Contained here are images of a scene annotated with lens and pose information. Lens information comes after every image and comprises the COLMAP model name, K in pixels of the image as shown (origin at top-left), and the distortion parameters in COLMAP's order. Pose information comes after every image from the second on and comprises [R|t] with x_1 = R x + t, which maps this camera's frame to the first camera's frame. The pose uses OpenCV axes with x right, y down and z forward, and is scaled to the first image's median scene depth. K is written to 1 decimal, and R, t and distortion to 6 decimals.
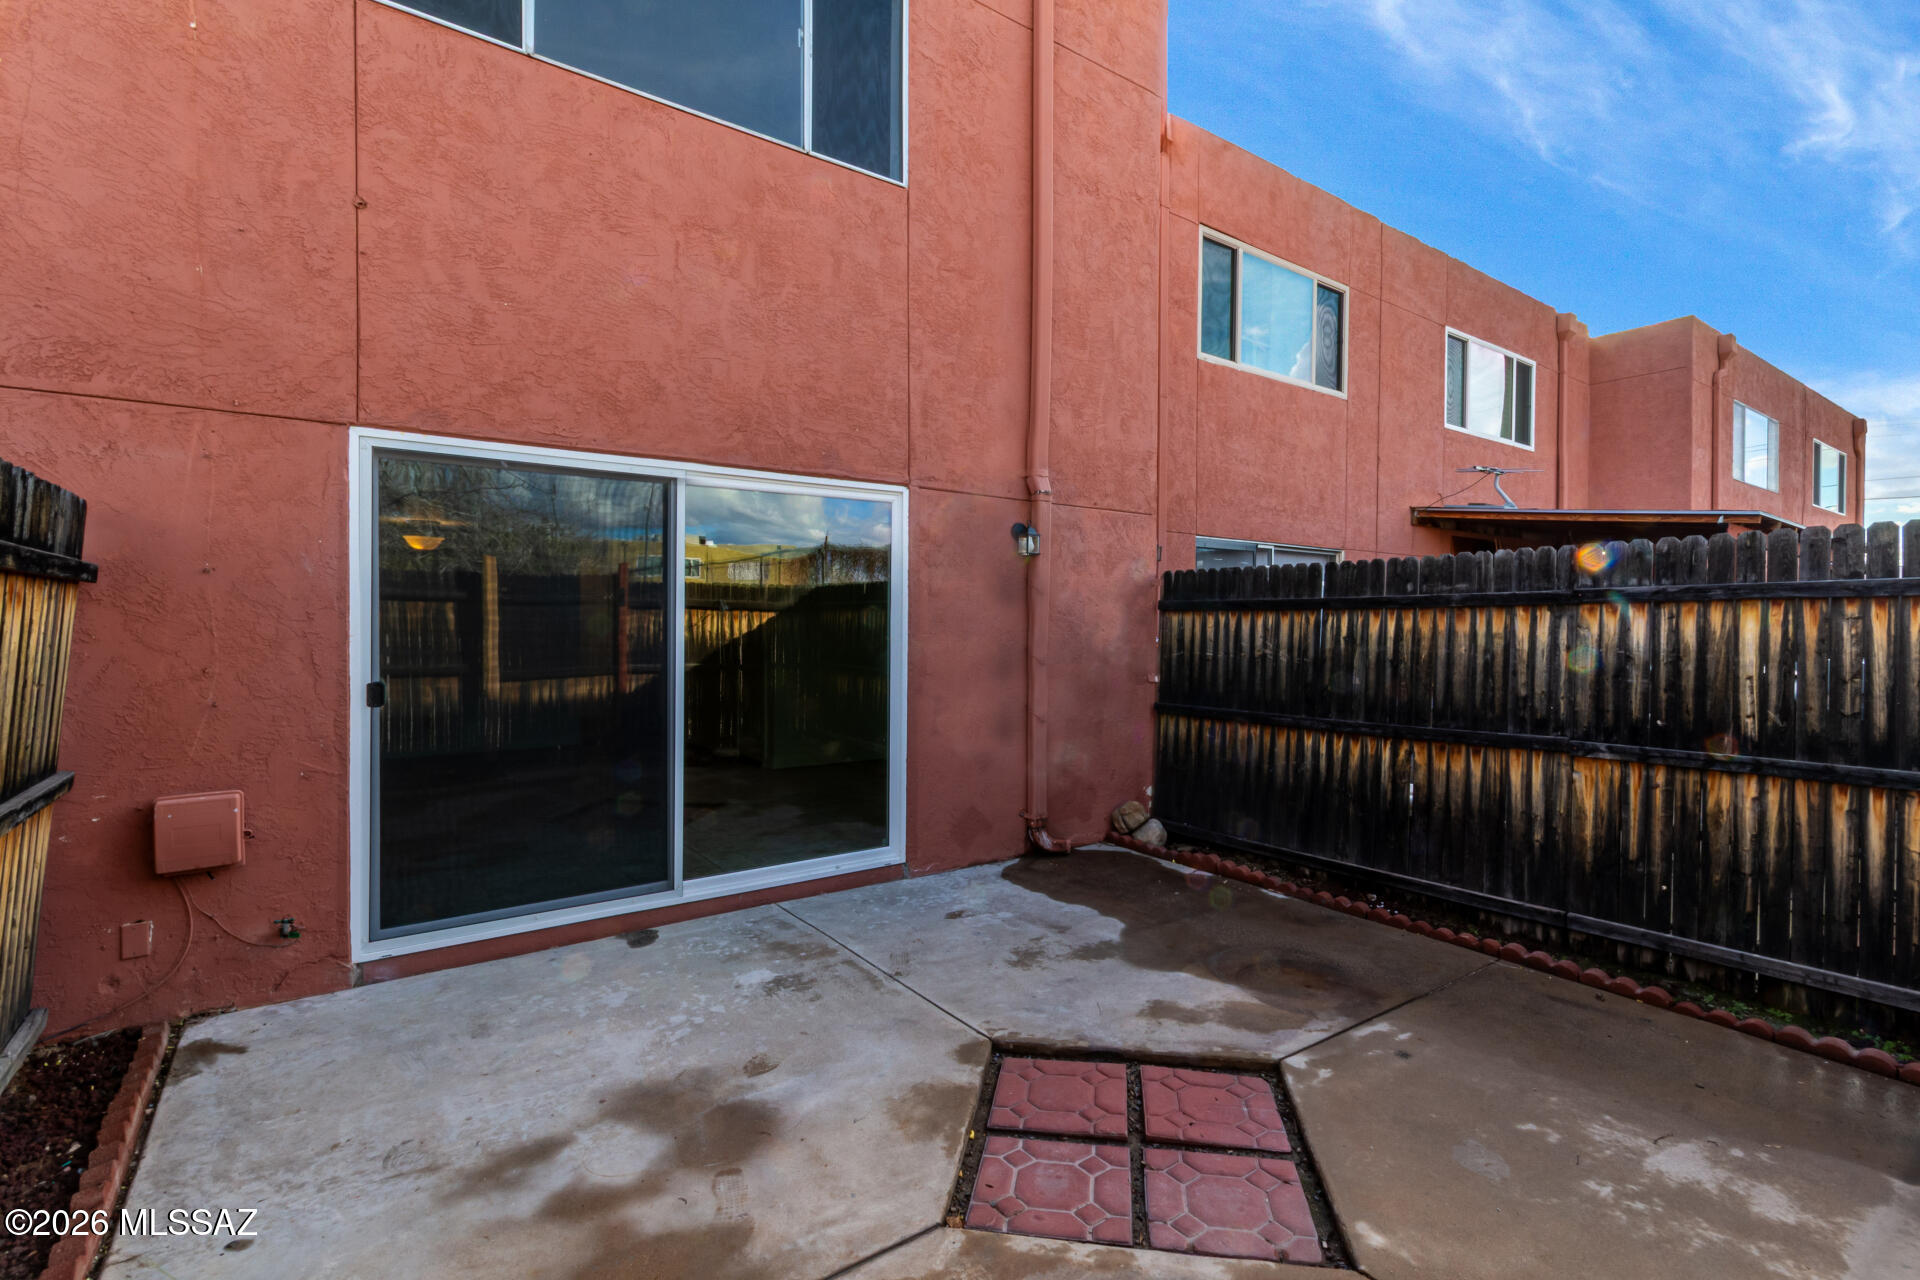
lens RADIAL K [[900.4, 0, 1000.0], [0, 900.4, 624.0], [0, 0, 1]] dist [0.002380, 0.002621]
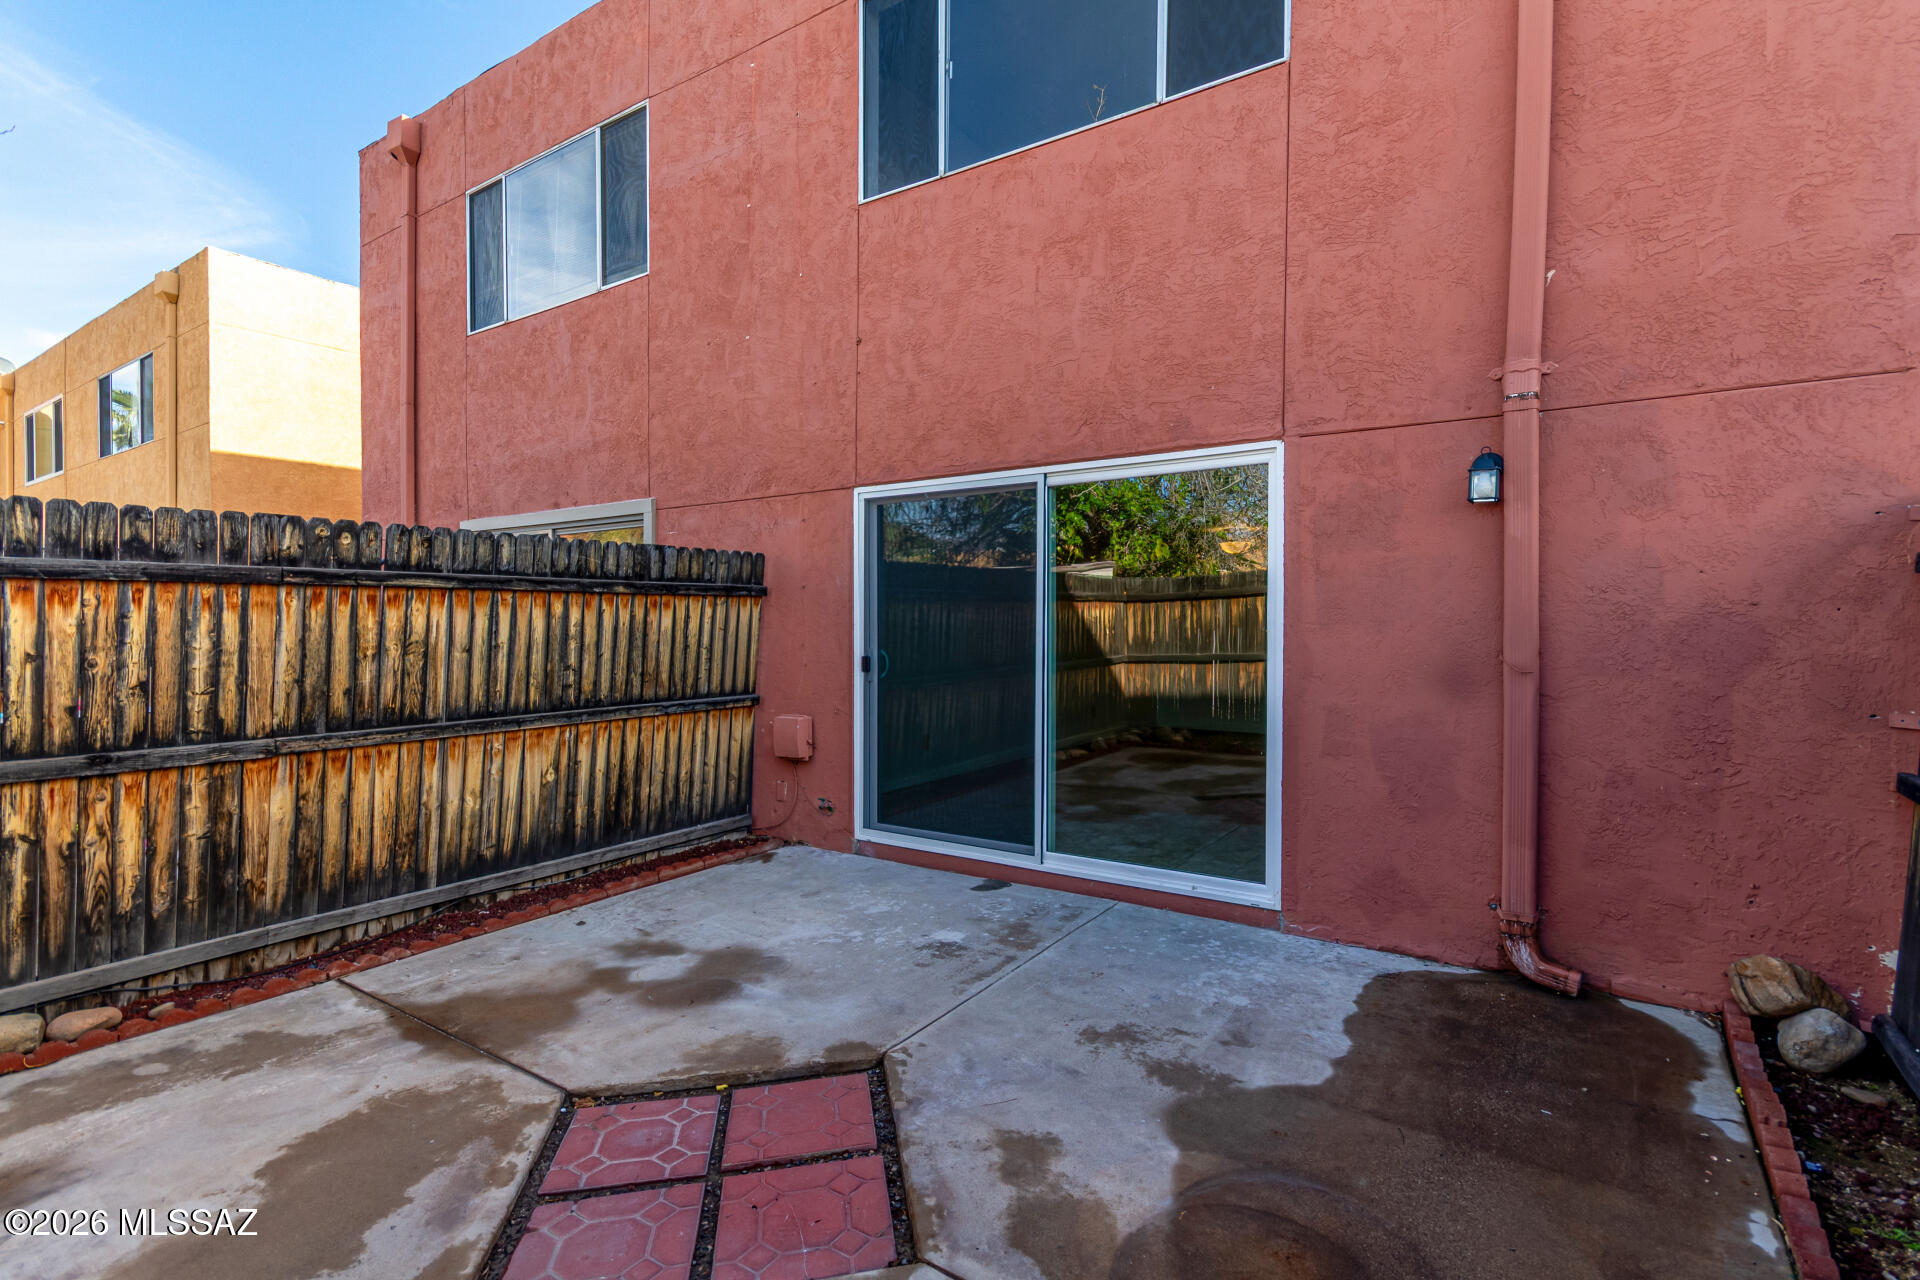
lens RADIAL K [[900.4, 0, 969.9], [0, 900.4, 622.1], [0, 0, 1]] dist [0.002380, 0.002621]
pose [[0.328875, -0.004840, -0.944361, 0.710574], [0.005530, 0.999980, -0.003199, 0.012999], [0.944357, -0.004170, 0.328895, 0.611580]]
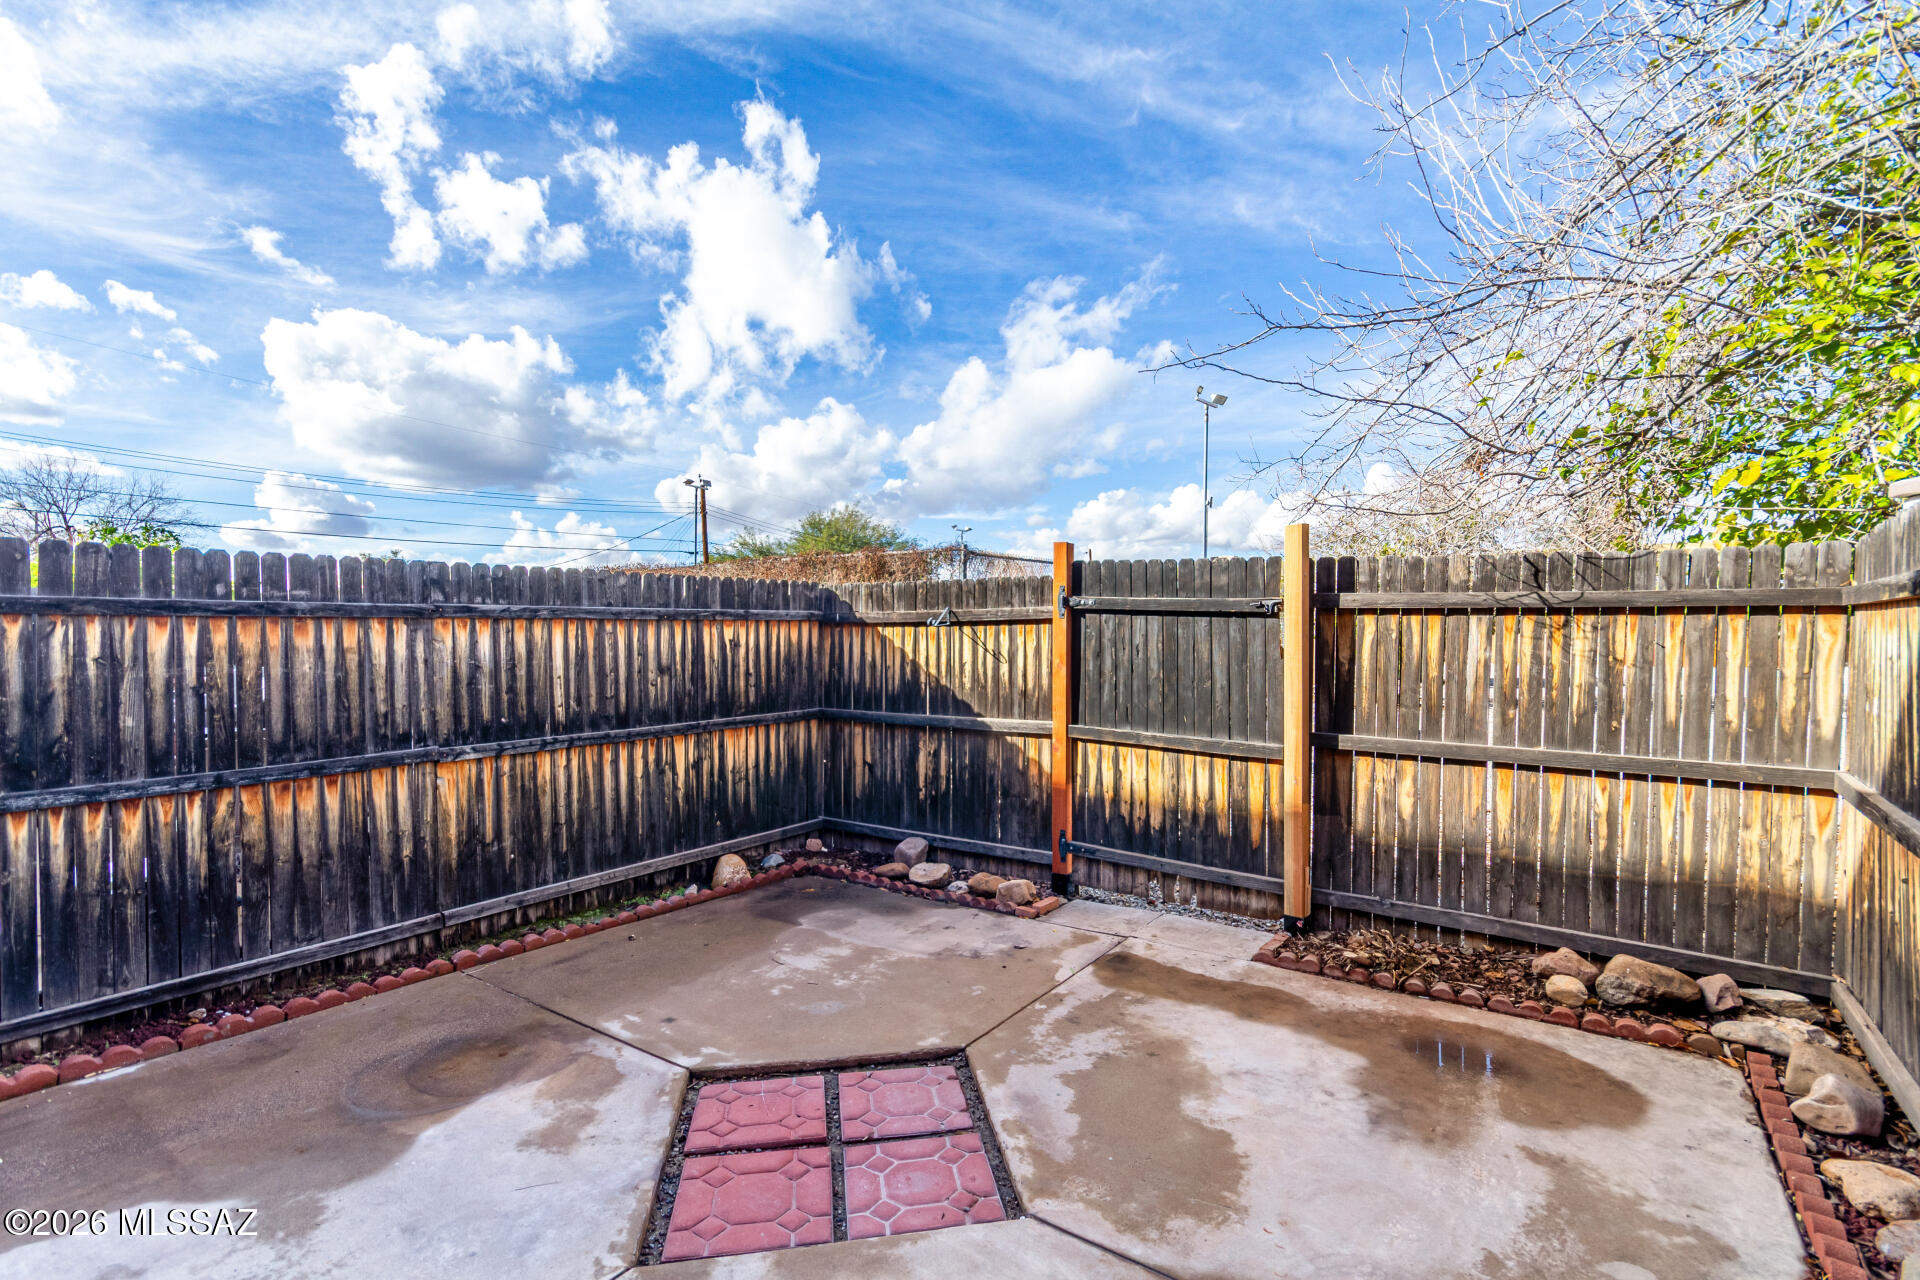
lens RADIAL K [[900.4, 0, 956.8], [0, 900.4, 643.8], [0, 0, 1]] dist [0.002380, 0.002621]
pose [[-0.306852, -0.011816, 0.951684, -0.559114], [-0.001832, 0.999928, 0.011824, -0.006402], [-0.951755, 0.001885, -0.306852, 0.764945]]
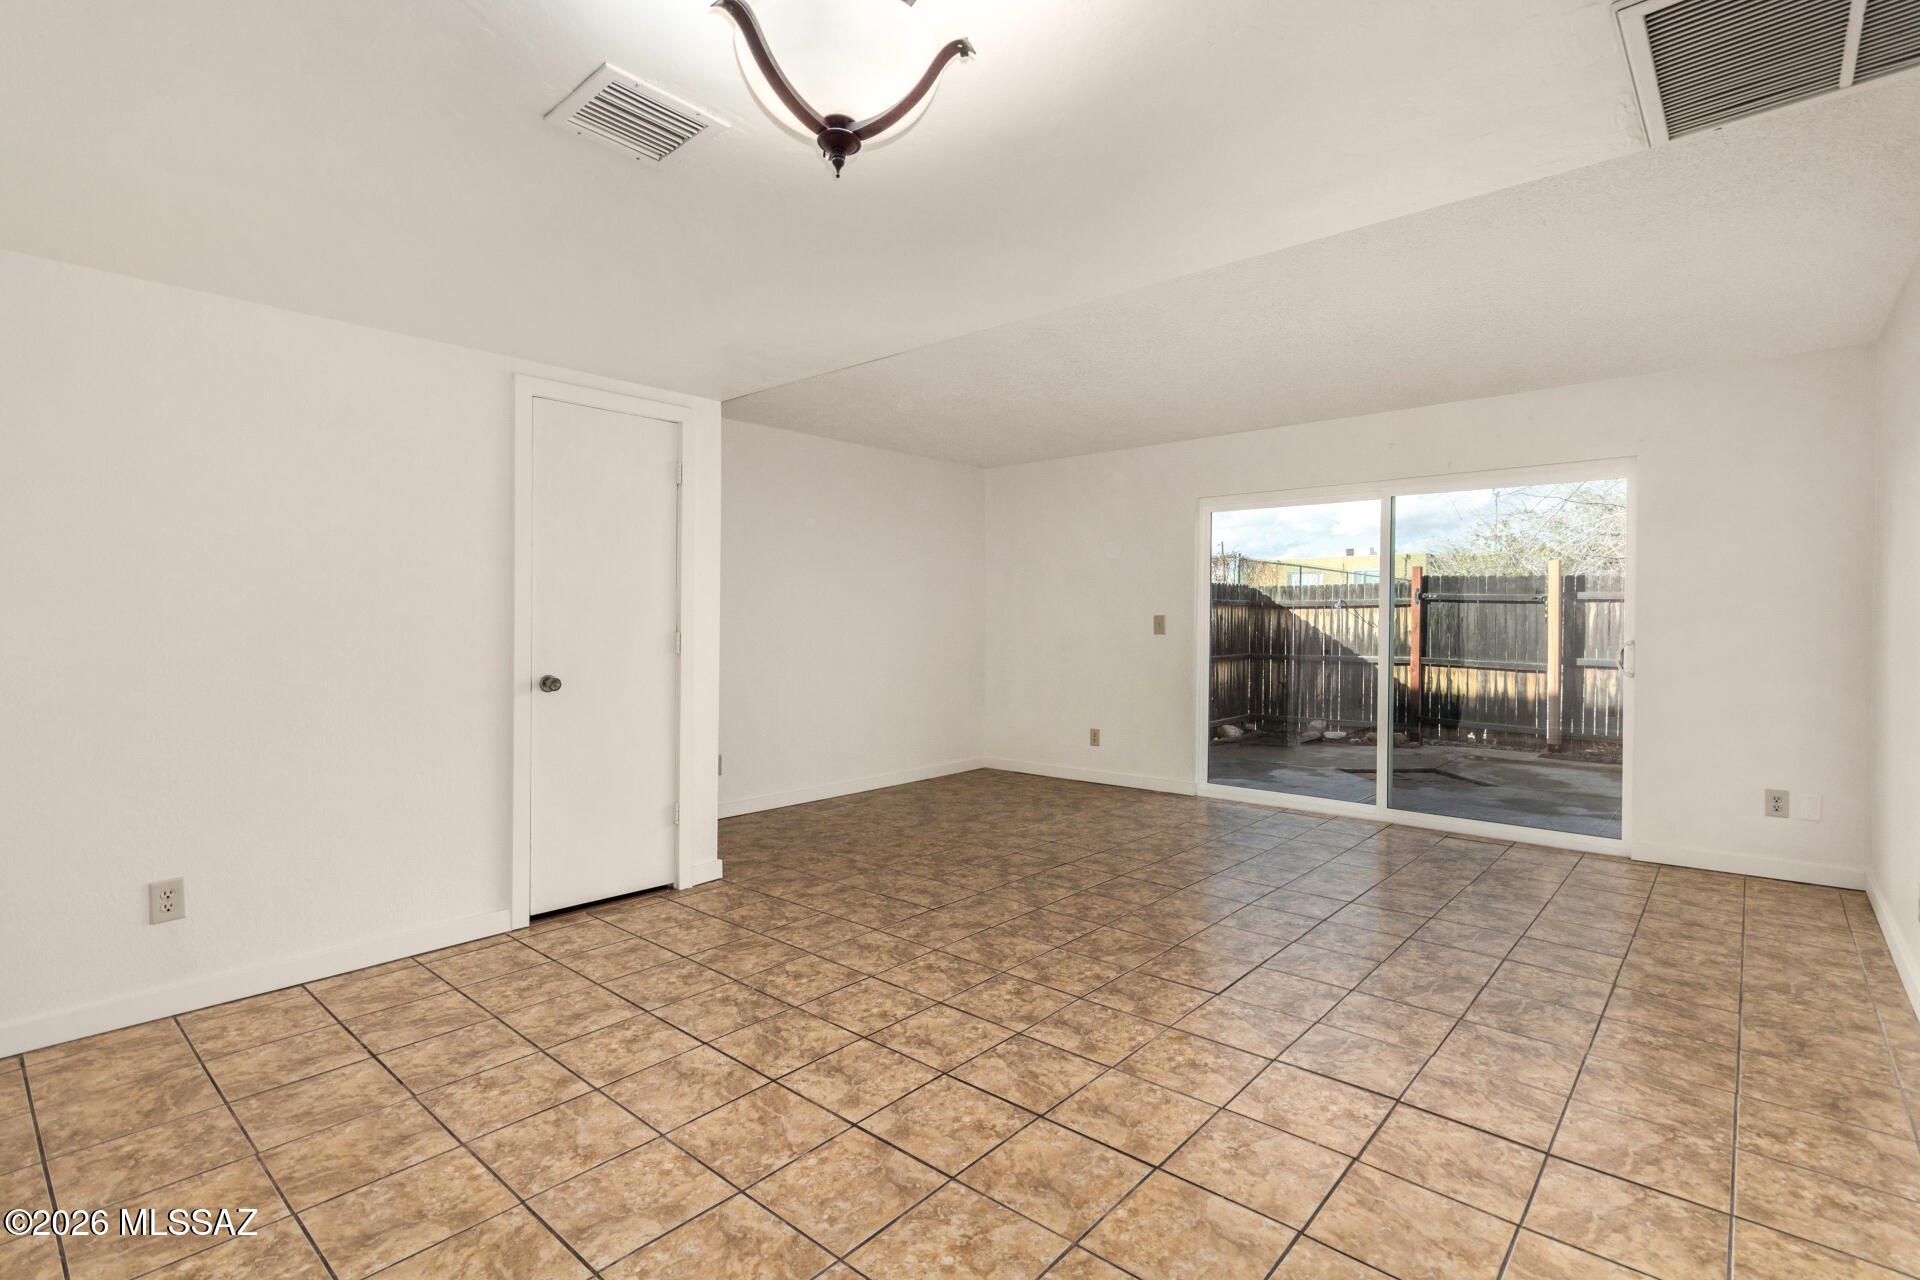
lens RADIAL K [[900.4, 0, 922.2], [0, 900.4, 627.0], [0, 0, 1]] dist [0.002380, 0.002621]
pose [[-0.171103, -0.008319, 0.985218, -1.665942], [-0.002221, 0.999965, 0.008058, 0.019141], [-0.985251, -0.000809, -0.171115, 2.049646]]
